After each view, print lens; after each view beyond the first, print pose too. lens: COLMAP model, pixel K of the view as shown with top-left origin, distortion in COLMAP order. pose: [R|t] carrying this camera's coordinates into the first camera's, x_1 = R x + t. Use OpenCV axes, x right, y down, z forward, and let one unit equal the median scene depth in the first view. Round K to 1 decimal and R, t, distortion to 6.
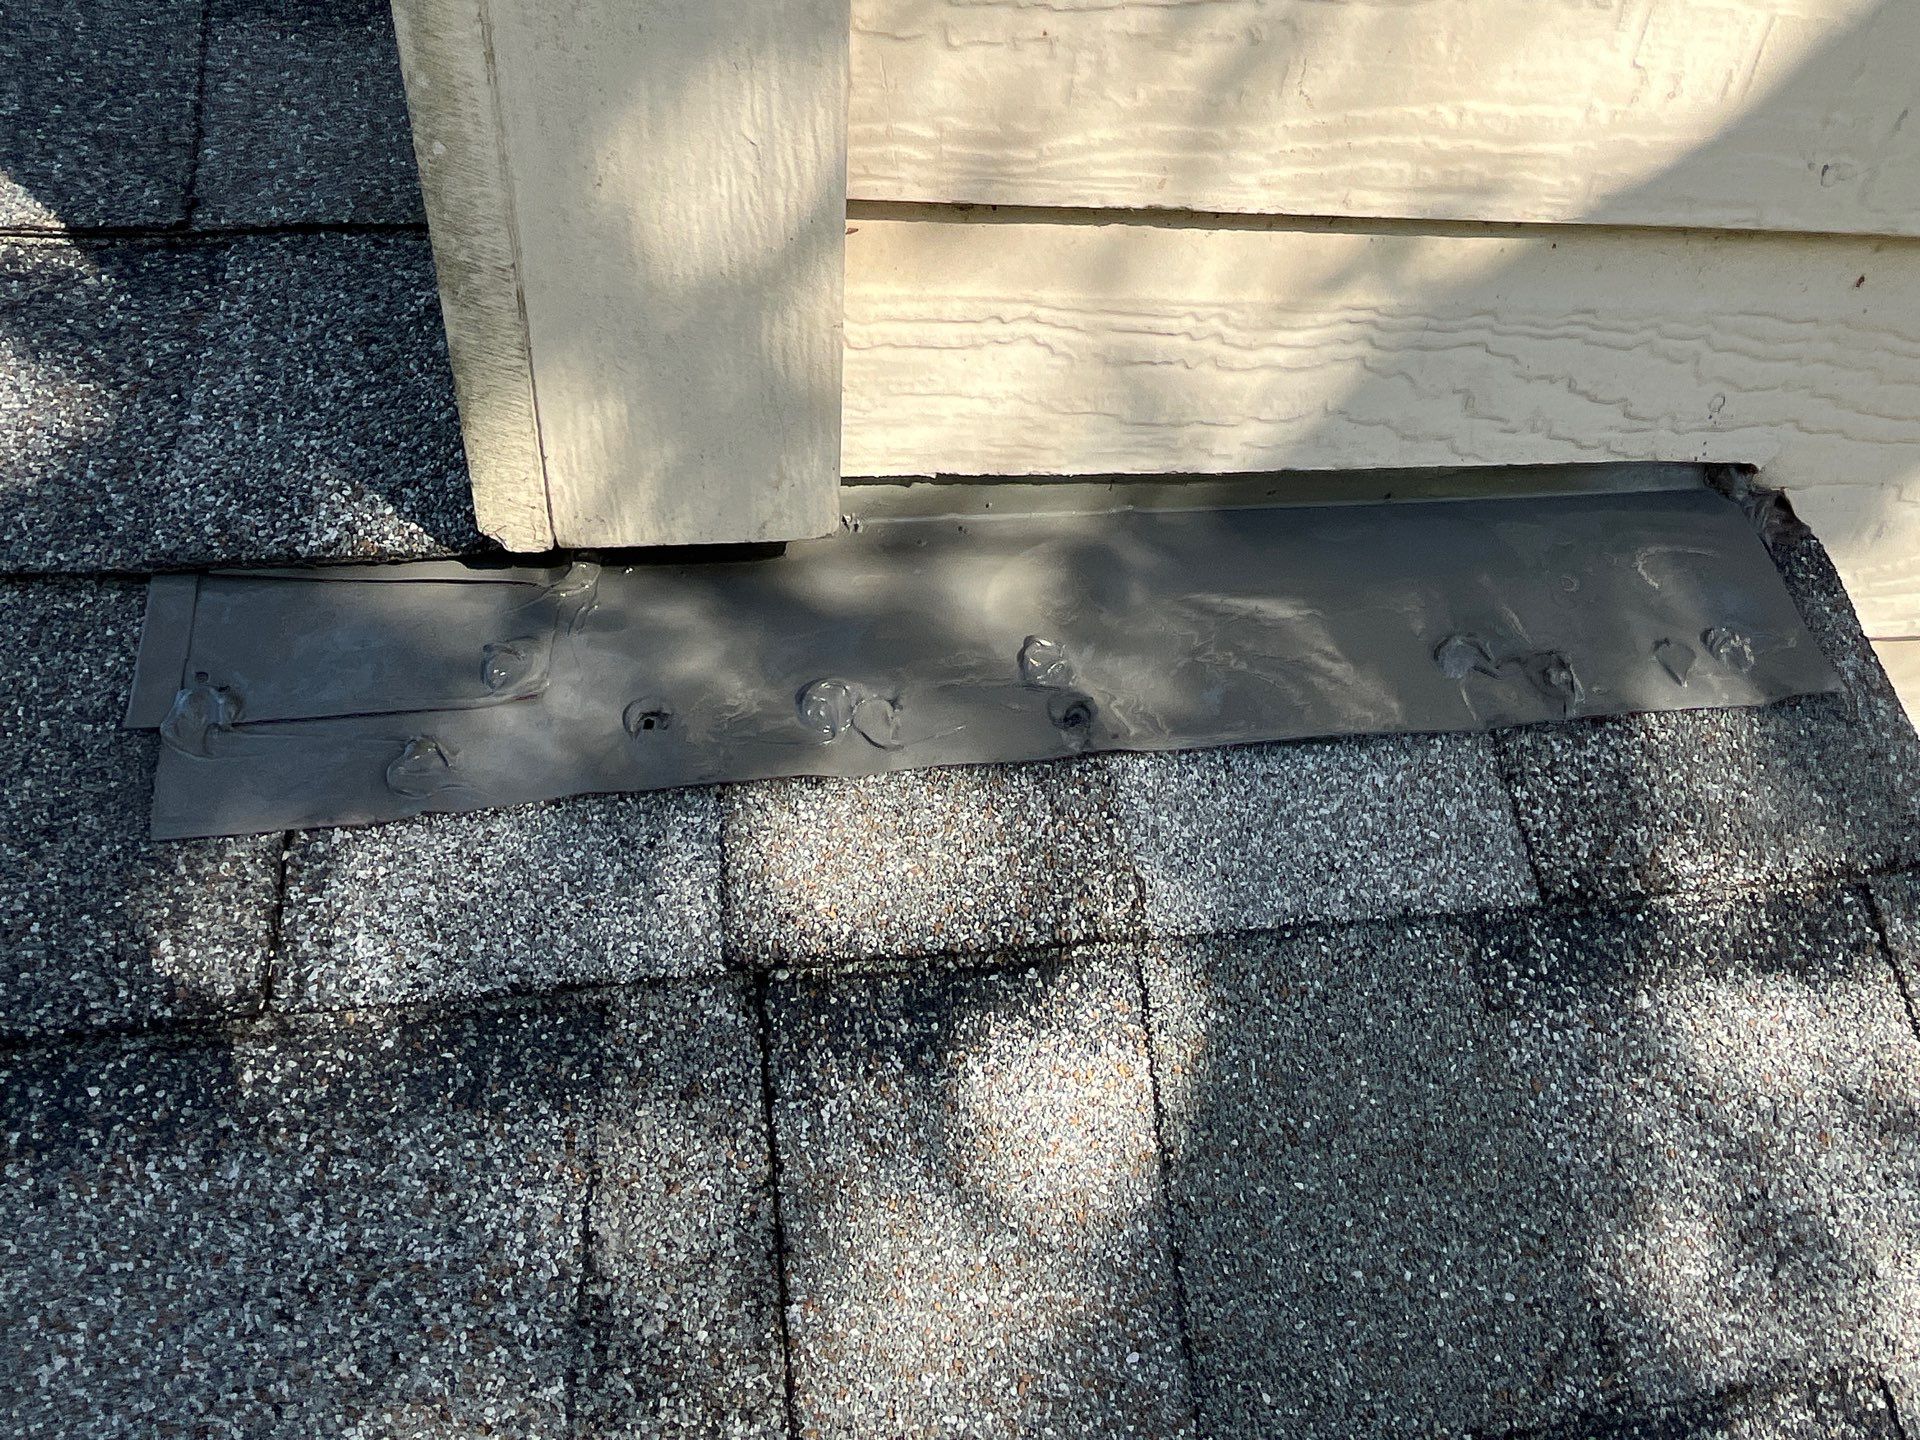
lens RADIAL K [[1306.8, 0, 952.1], [0, 1306.8, 713.3], [0, 0, 1]] dist [0.002208, -0.006292]
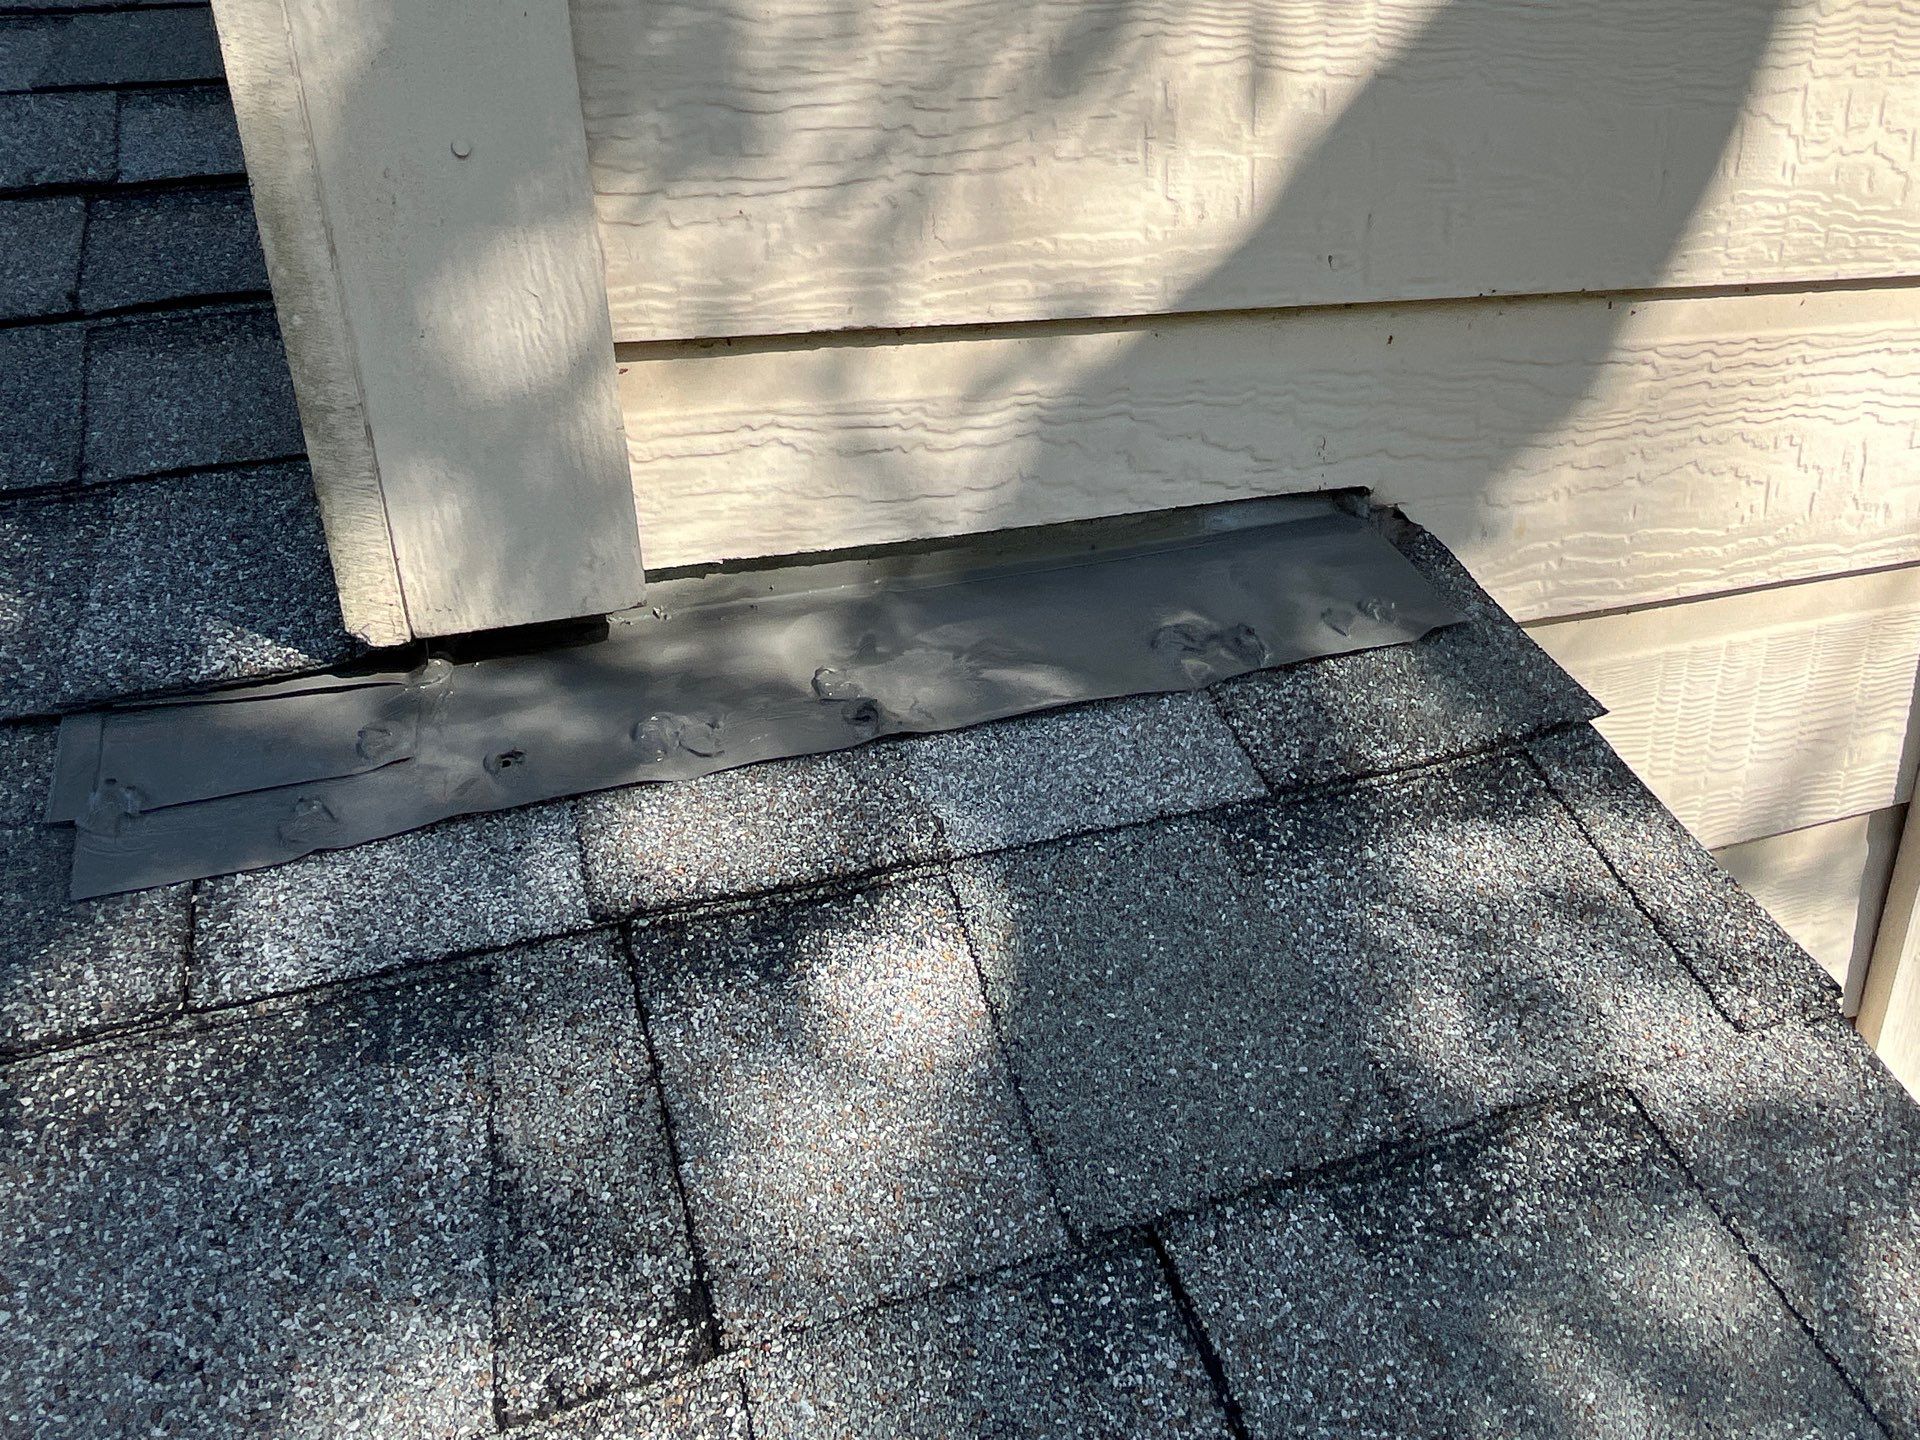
lens RADIAL K [[1306.8, 0, 952.1], [0, 1306.8, 713.3], [0, 0, 1]] dist [0.002208, -0.006292]
pose [[0.978010, -0.170531, 0.120065, 0.031273], [0.197572, 0.941941, -0.271500, 0.389819], [-0.066795, 0.289251, 0.954920, -0.185258]]
